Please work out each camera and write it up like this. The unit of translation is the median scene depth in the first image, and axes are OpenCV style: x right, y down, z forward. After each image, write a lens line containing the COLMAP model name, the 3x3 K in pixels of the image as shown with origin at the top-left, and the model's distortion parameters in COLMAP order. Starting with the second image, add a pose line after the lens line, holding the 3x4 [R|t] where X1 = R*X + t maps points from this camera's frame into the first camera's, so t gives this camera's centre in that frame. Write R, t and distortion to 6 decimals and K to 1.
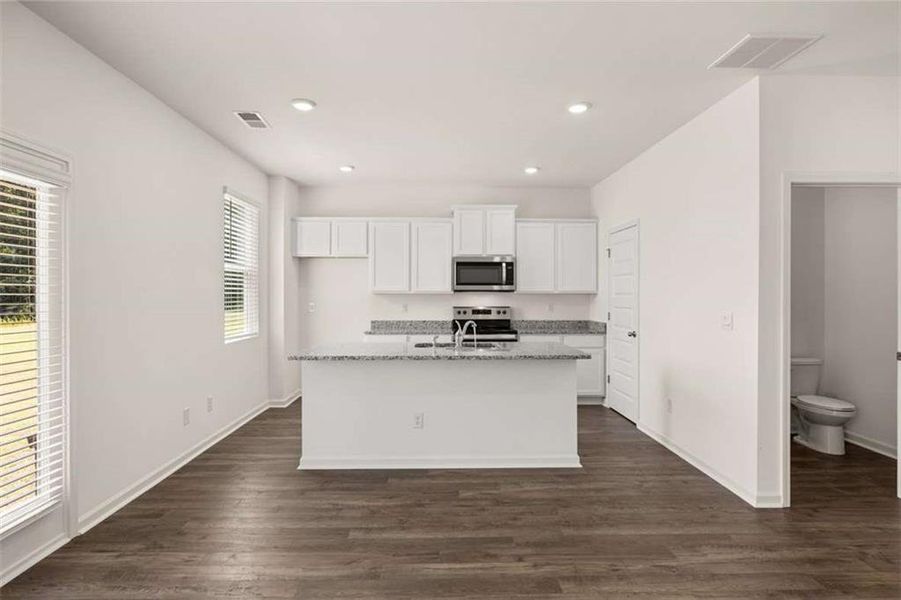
lens RADIAL K [[492.7, 0, 450.5], [0, 492.7, 294.5], [0, 0, 1]] dist [-0.005965, -0.000149]
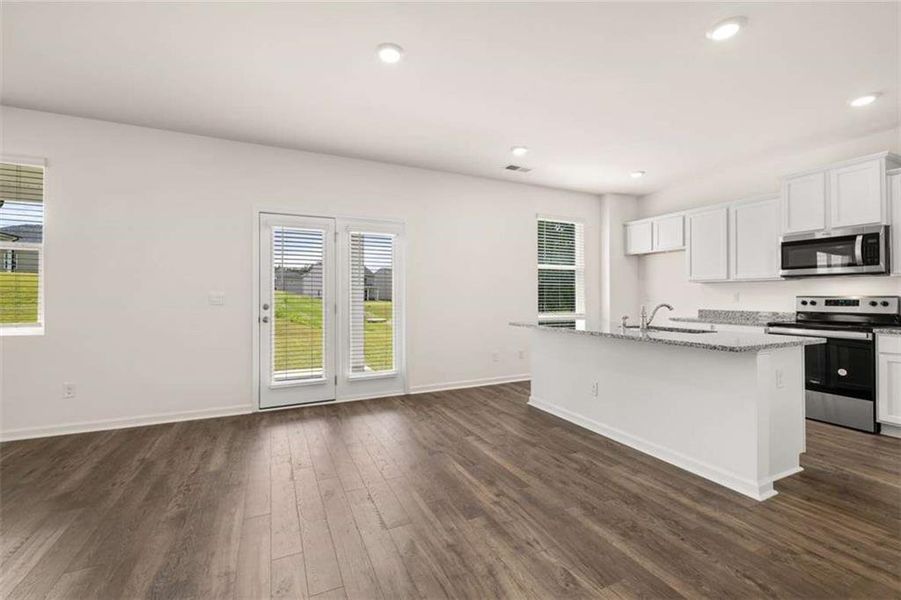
lens RADIAL K [[379.2, 0, 450.1], [0, 379.2, 291.5], [0, 0, 1]] dist [-0.001532, -0.000432]
pose [[0.409764, -0.010432, -0.912132, 0.573654], [0.000767, 0.999938, -0.011092, 0.038776], [0.912191, 0.003845, 0.409746, 0.323095]]
